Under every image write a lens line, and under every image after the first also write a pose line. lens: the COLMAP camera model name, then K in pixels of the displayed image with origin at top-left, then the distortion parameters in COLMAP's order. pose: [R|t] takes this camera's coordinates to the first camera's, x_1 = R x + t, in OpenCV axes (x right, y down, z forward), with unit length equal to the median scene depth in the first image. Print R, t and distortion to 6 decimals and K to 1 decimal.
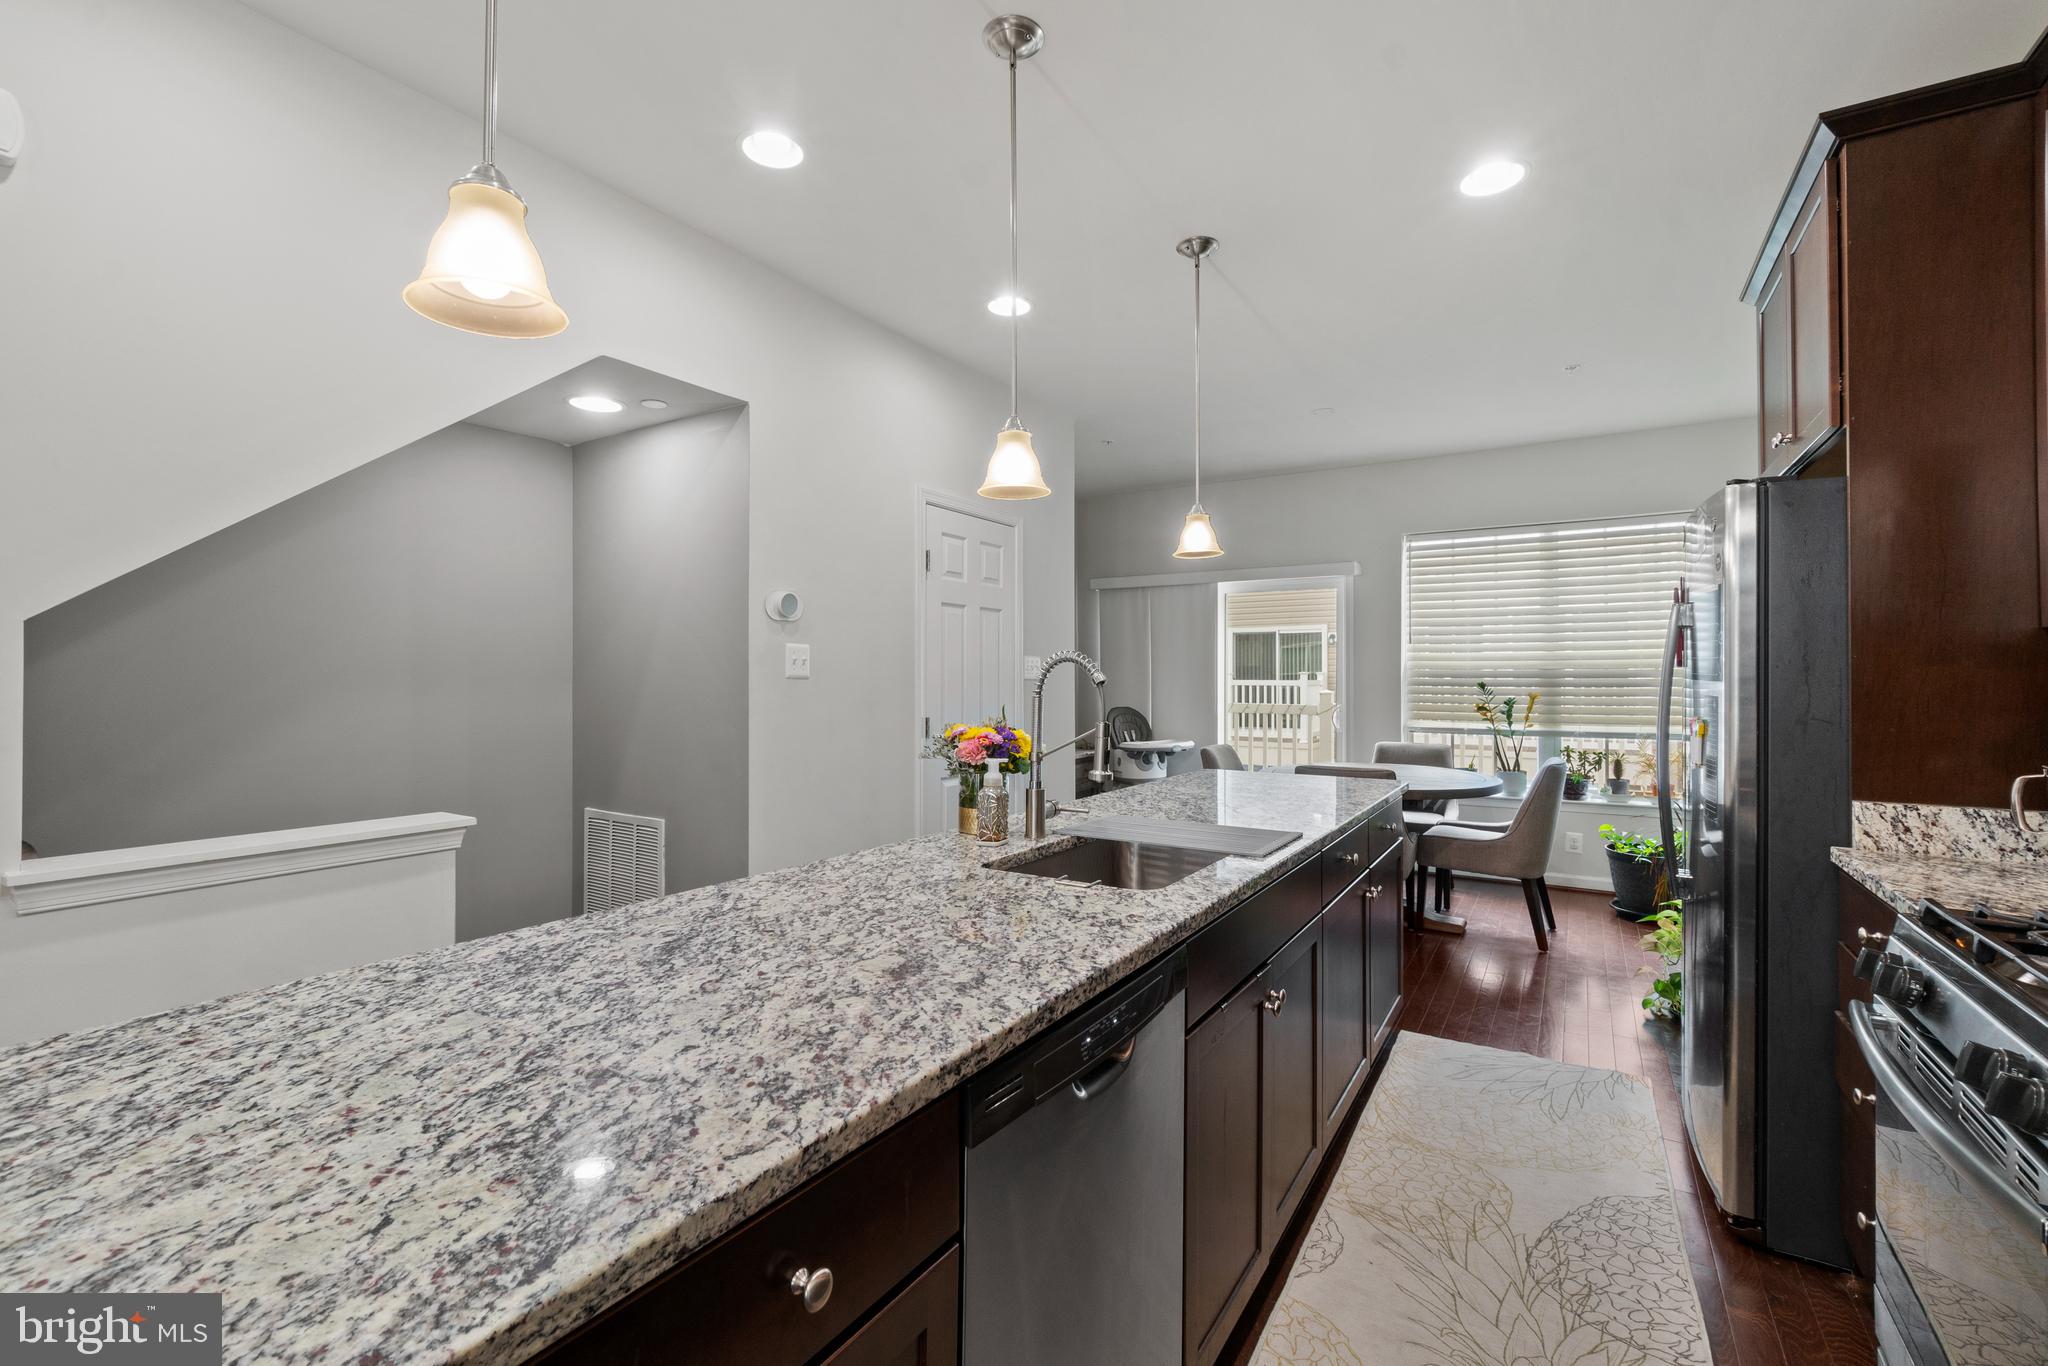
lens RADIAL K [[882.7, 0, 1022.4], [0, 882.7, 674.8], [0, 0, 1]] dist [-0.007595, 0.000919]
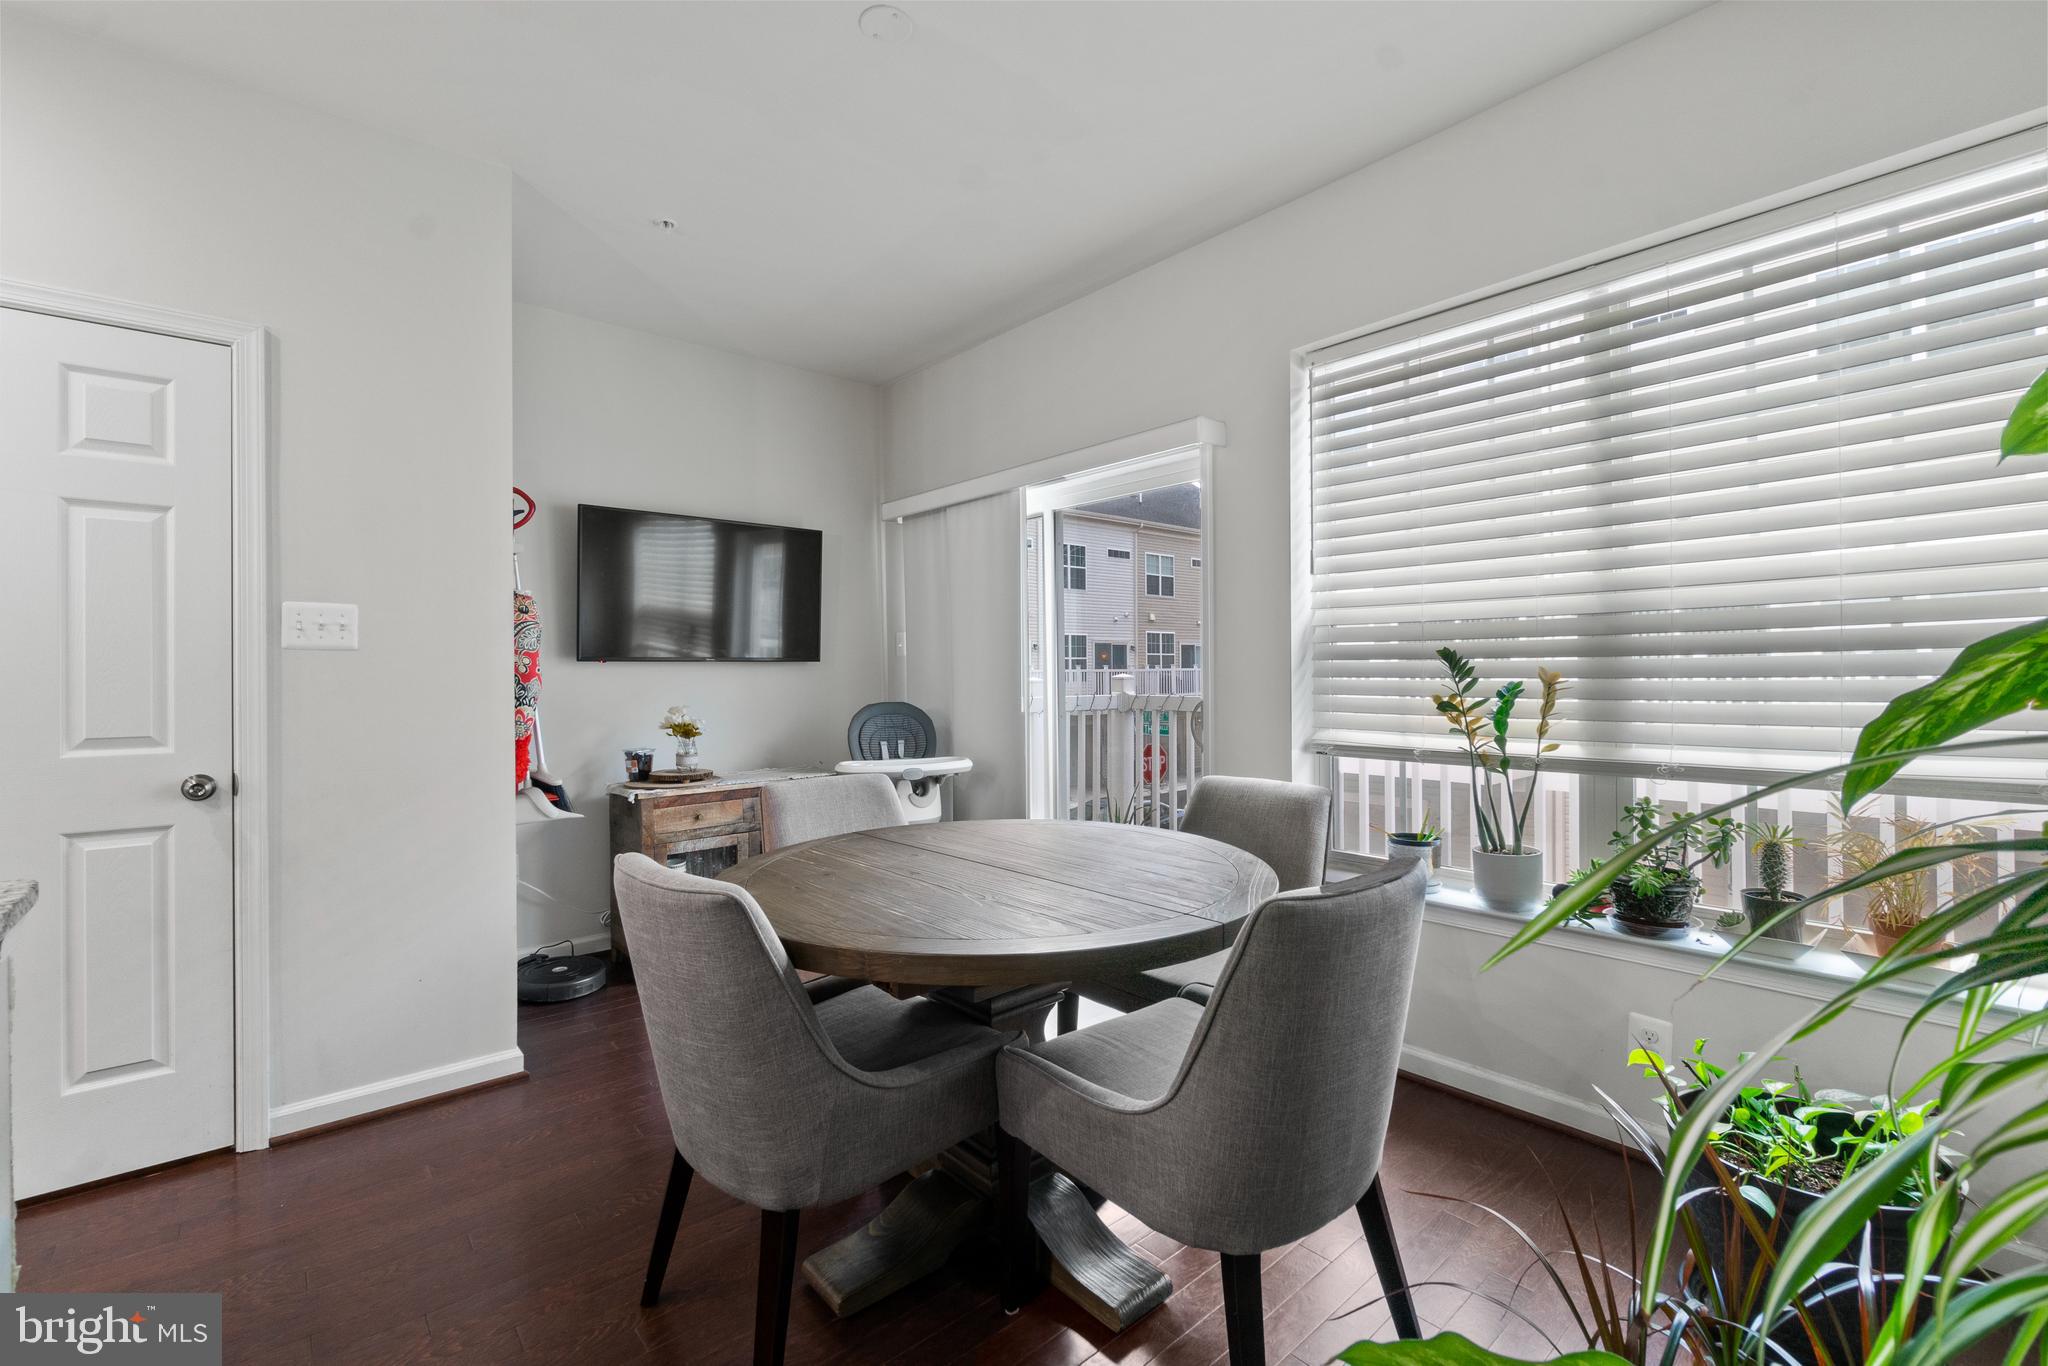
lens RADIAL K [[882.7, 0, 1012.2], [0, 882.7, 668.3], [0, 0, 1]] dist [-0.007595, 0.000919]
pose [[0.956687, -0.006246, -0.291052, 1.366044], [0.007234, 0.999971, 0.002319, 0.048792], [0.291029, -0.004324, 0.956704, 1.540175]]
